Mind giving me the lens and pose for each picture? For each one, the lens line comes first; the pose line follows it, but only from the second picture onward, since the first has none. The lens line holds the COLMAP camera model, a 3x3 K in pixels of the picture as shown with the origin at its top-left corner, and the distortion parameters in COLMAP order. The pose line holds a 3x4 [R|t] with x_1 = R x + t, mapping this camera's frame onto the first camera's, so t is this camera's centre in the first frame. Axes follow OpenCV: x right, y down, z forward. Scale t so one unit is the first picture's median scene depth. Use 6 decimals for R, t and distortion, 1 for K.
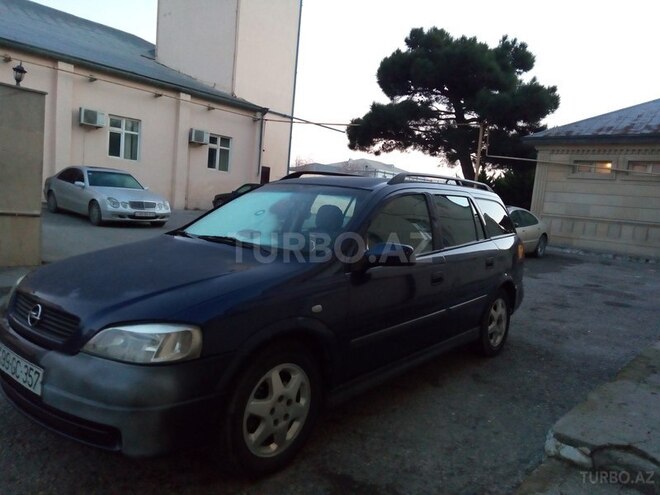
lens RADIAL K [[490.8, 0, 330.0], [0, 490.8, 247.5], [0, 0, 1]] dist [0.027764, 0.002543]
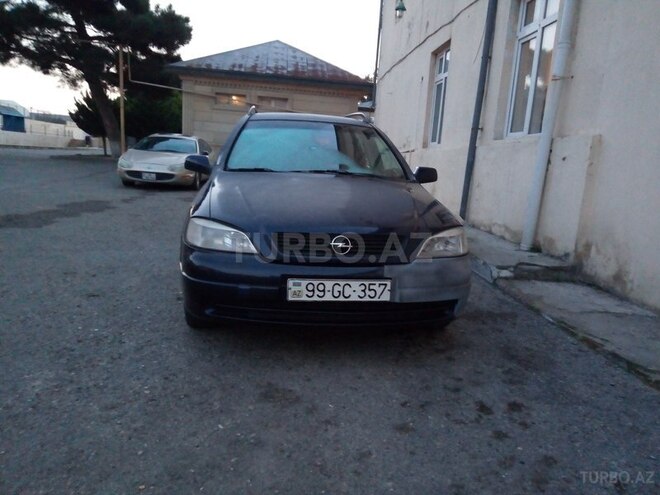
lens RADIAL K [[490.8, 0, 330.0], [0, 490.8, 247.5], [0, 0, 1]] dist [0.027764, 0.002543]
pose [[0.675981, -0.169802, 0.717089, -0.180267], [0.064788, 0.983017, 0.171698, -0.005968], [-0.734066, -0.069606, 0.675502, 0.033988]]
